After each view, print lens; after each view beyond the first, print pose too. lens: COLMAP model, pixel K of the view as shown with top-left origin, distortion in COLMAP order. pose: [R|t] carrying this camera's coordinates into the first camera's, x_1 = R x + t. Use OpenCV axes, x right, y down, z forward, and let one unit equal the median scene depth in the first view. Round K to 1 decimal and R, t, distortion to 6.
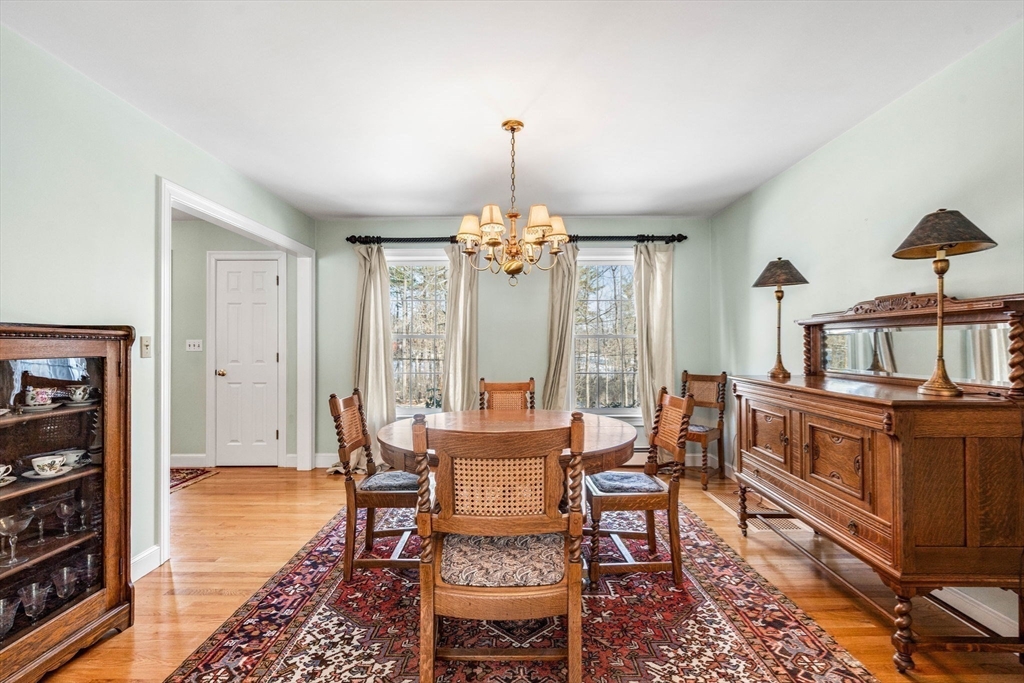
lens RADIAL K [[466.6, 0, 509.9], [0, 466.6, 344.0], [0, 0, 1]] dist [-0.003971, -0.000364]
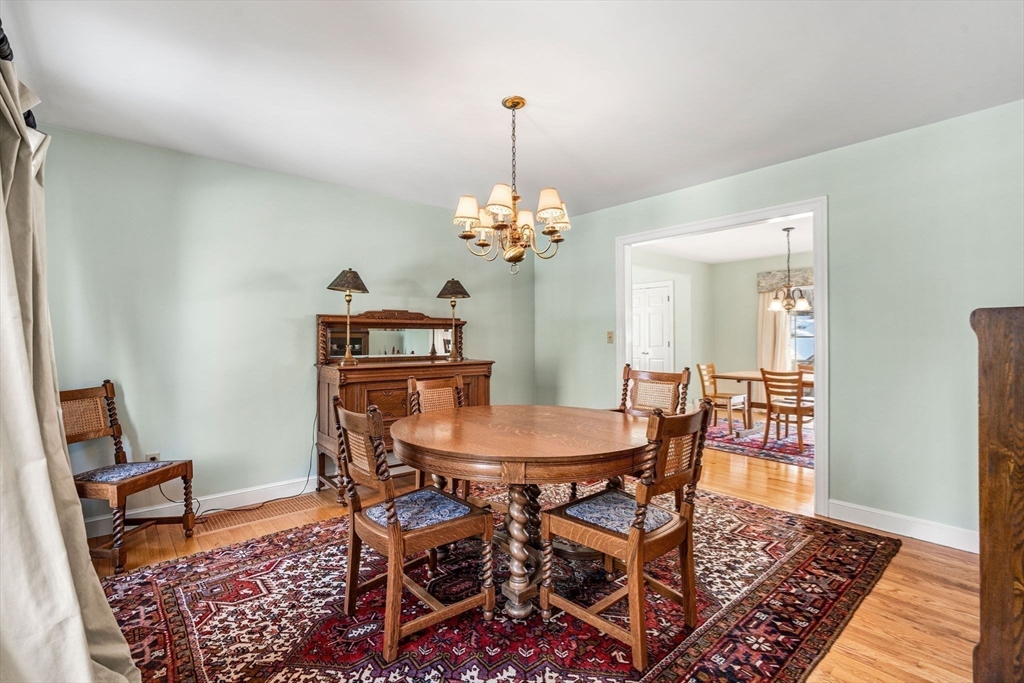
lens RADIAL K [[506.8, 0, 494.4], [0, 506.8, 338.7], [0, 0, 1]] dist [-0.002951, -0.000480]
pose [[-0.661365, 0.005853, 0.750041, -0.947238], [0.006664, 0.999976, -0.001927, 0.009872], [-0.750034, 0.003724, -0.661388, 2.215401]]
